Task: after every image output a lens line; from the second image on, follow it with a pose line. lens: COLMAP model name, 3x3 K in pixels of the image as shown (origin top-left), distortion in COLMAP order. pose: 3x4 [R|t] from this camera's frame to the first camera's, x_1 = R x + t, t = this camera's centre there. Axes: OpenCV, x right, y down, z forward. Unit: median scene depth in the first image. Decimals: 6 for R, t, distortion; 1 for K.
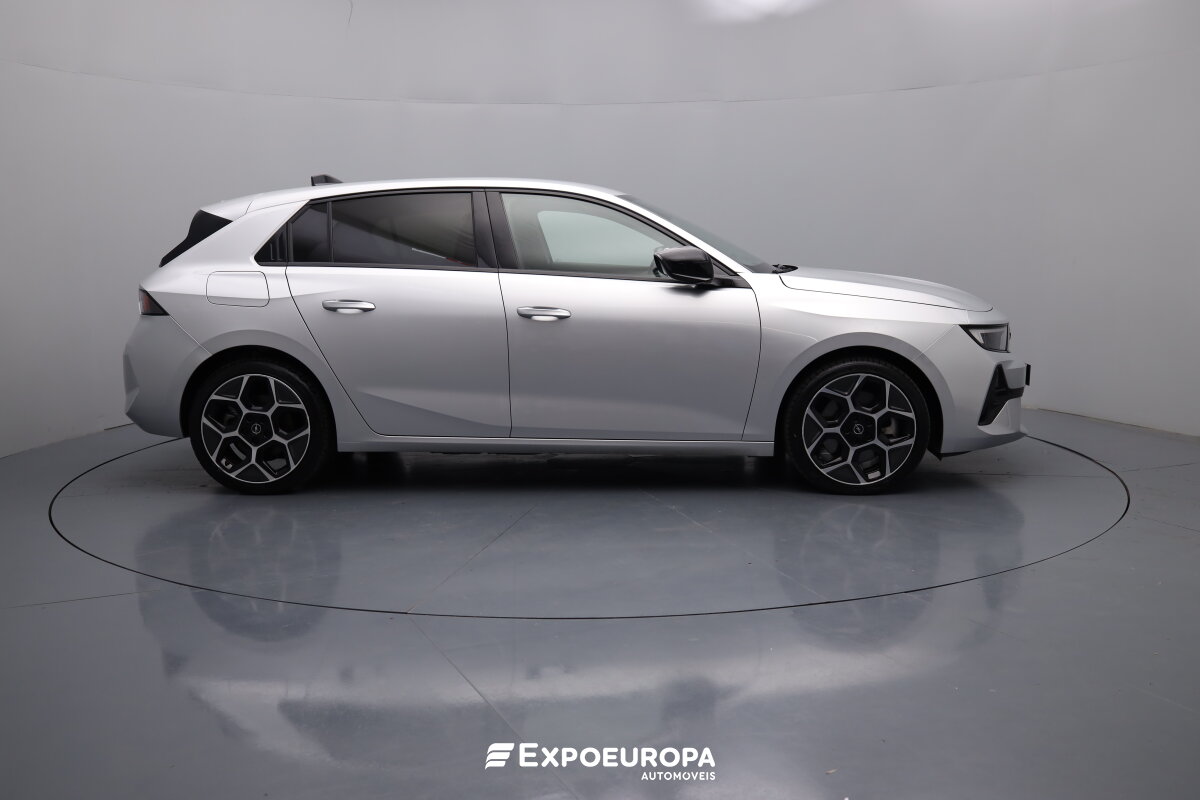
lens RADIAL K [[1115.4, 0, 600.0], [0, 1115.4, 400.0], [0, 0, 1]] dist [0.001827, 0.000672]
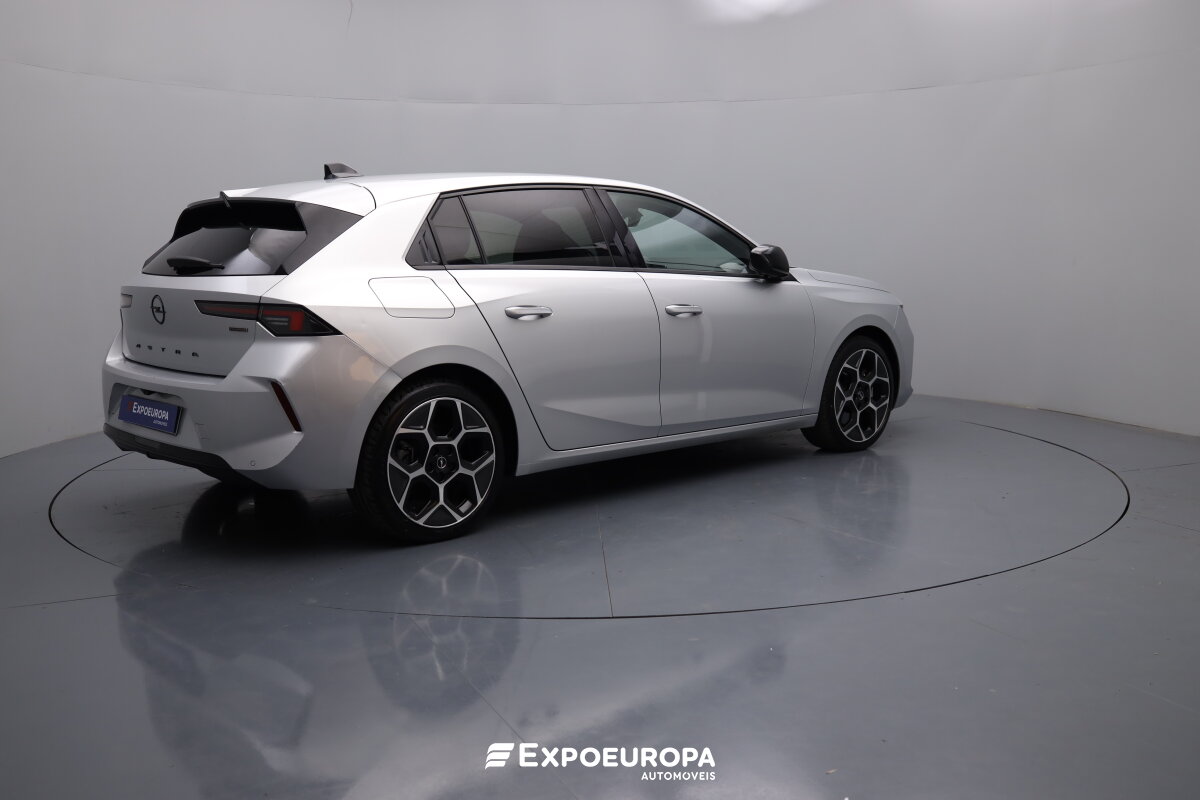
lens RADIAL K [[1115.4, 0, 600.0], [0, 1115.4, 400.0], [0, 0, 1]] dist [0.001827, 0.000672]
pose [[0.742003, -0.097136, 0.663322, -0.775506], [0.103706, 0.994168, 0.029578, -0.033874], [-0.662327, 0.046844, 0.747749, 0.288080]]
